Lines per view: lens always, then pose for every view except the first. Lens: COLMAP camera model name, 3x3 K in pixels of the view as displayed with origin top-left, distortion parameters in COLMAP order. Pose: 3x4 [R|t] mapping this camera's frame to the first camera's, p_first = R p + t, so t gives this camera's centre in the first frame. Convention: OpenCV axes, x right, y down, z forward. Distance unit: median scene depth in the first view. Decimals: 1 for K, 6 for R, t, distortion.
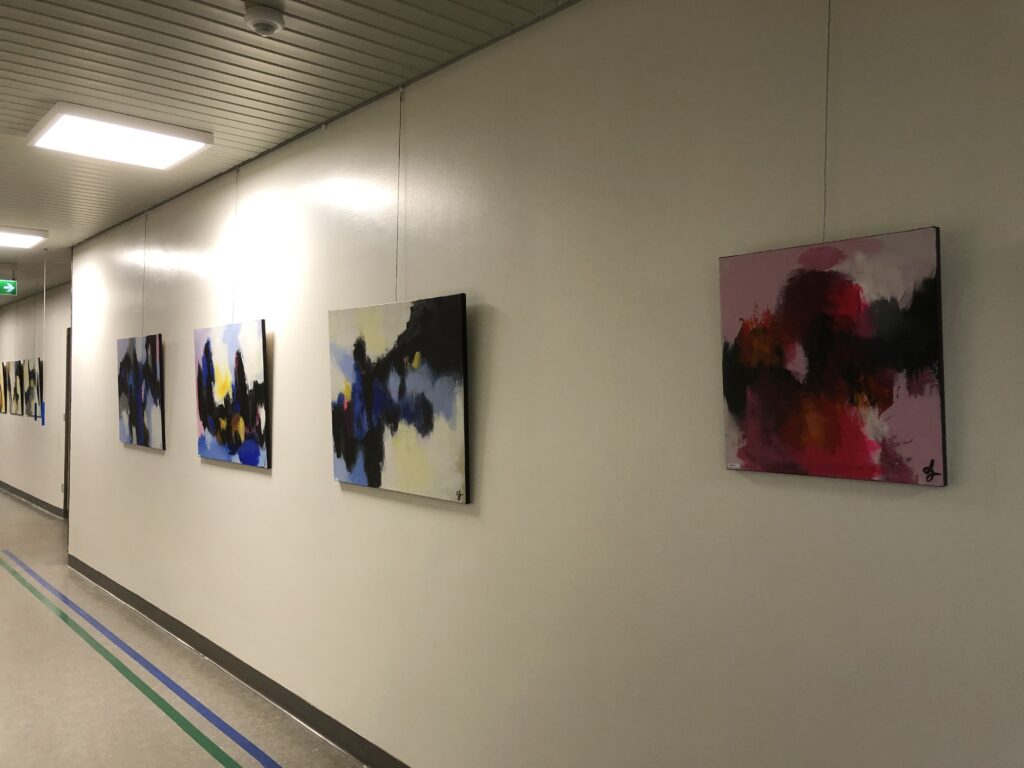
lens RADIAL K [[823.1, 0, 512.0], [0, 823.1, 384.0], [0, 0, 1]] dist [0.044410, 0.002340]
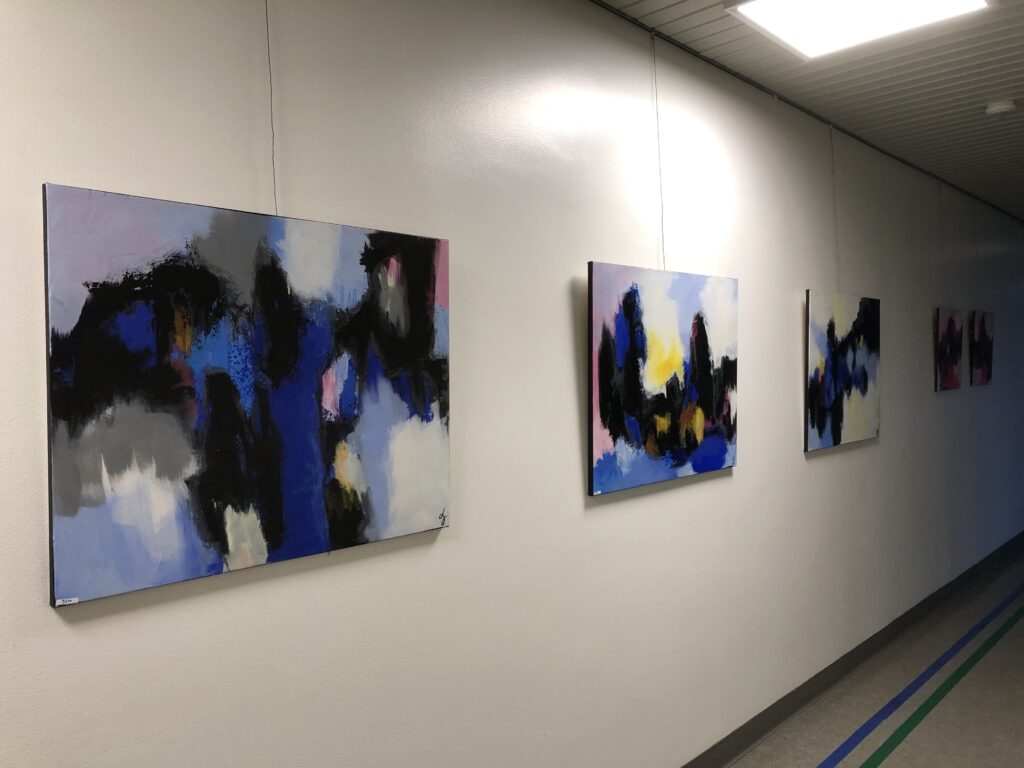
lens RADIAL K [[823.1, 0, 512.0], [0, 823.1, 384.0], [0, 0, 1]] dist [0.044410, 0.002340]
pose [[-0.116693, -0.011945, 0.993096, -1.246979], [0.024325, 0.999593, 0.014882, 0.006516], [-0.992870, 0.025894, -0.116355, 1.529931]]
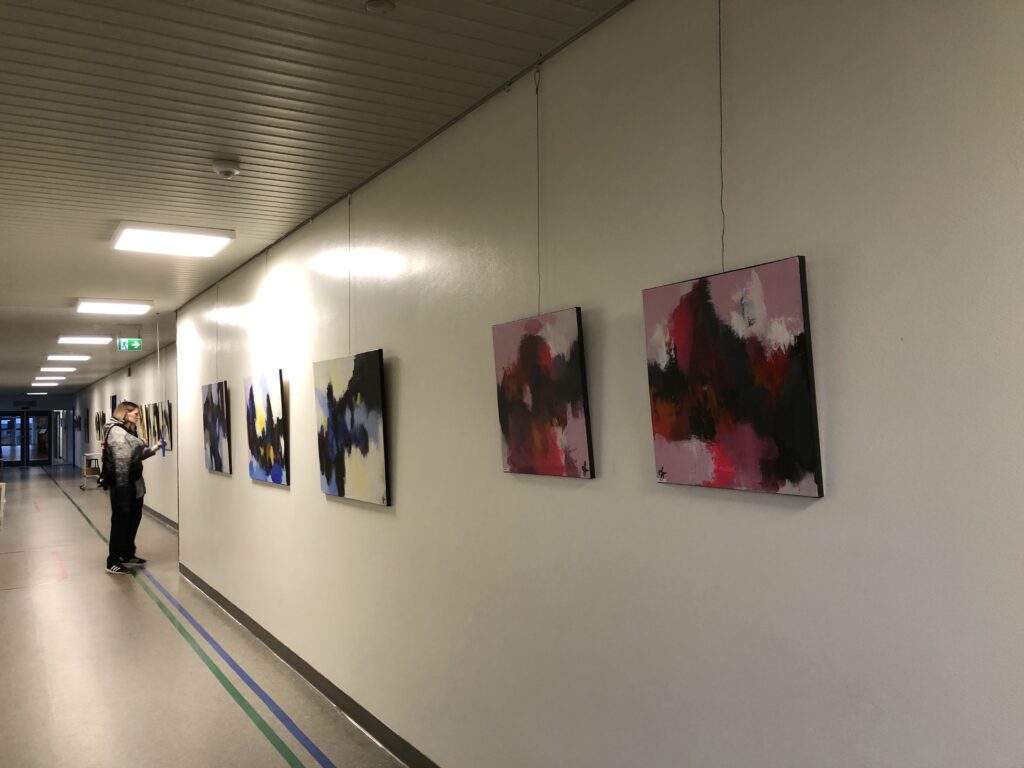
lens RADIAL K [[823.1, 0, 512.0], [0, 823.1, 384.0], [0, 0, 1]] dist [0.044410, 0.002340]
pose [[0.986309, -0.040132, -0.159947, 0.301669], [0.035707, 0.998898, -0.030446, -0.003524], [0.160993, 0.024318, 0.986656, -0.242212]]
